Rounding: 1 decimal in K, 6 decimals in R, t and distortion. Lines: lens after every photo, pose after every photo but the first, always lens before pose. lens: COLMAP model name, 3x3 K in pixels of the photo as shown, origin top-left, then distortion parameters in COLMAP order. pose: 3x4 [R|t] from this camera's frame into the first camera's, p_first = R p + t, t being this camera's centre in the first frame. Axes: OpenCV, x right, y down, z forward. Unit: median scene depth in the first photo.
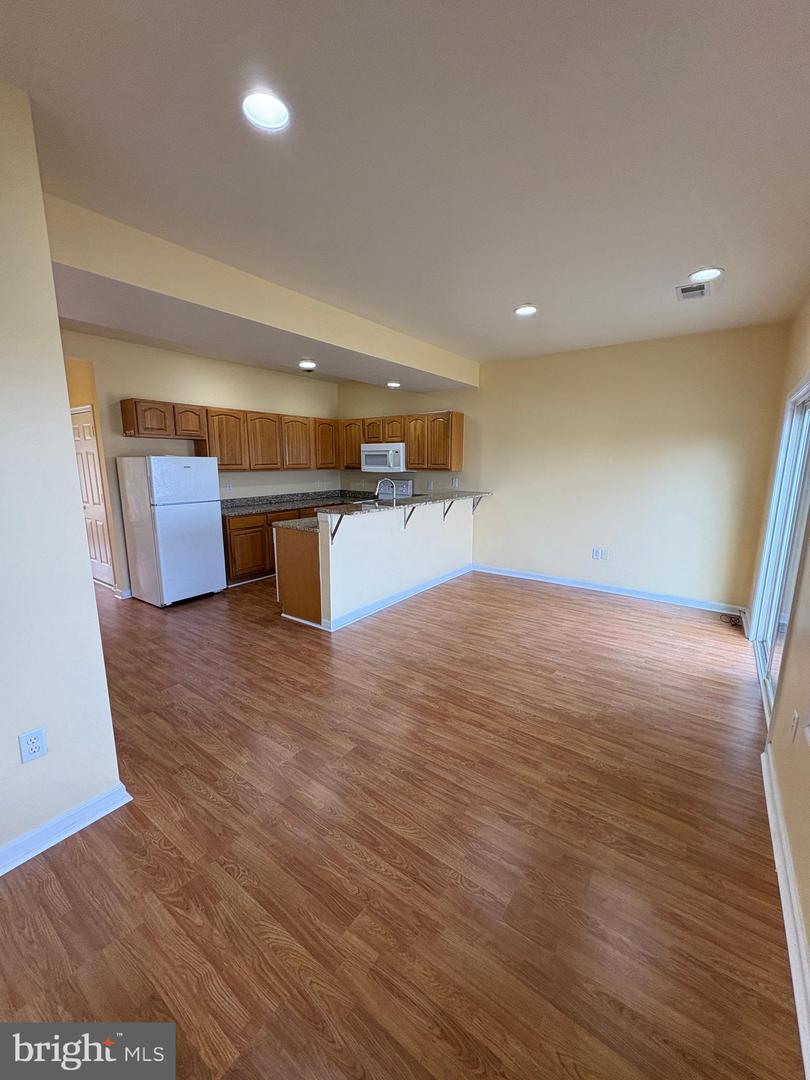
lens RADIAL K [[426.6, 0, 401.8], [0, 426.6, 534.6], [0, 0, 1]] dist [0.003309, 0.000572]
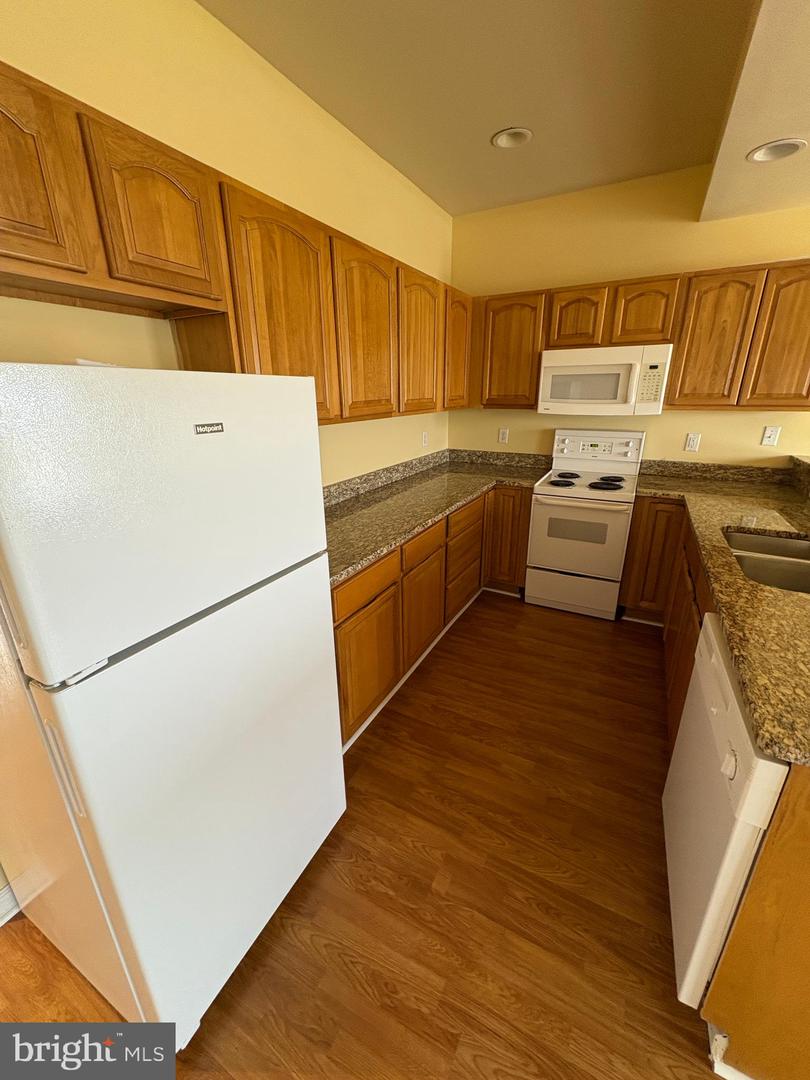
lens RADIAL K [[426.6, 0, 426.9], [0, 426.6, 544.8], [0, 0, 1]] dist [0.003309, 0.000572]
pose [[0.984747, -0.068647, 0.159881, -0.205448], [0.040623, 0.984194, 0.172371, -0.062055], [-0.169186, -0.163247, 0.971970, 0.363831]]
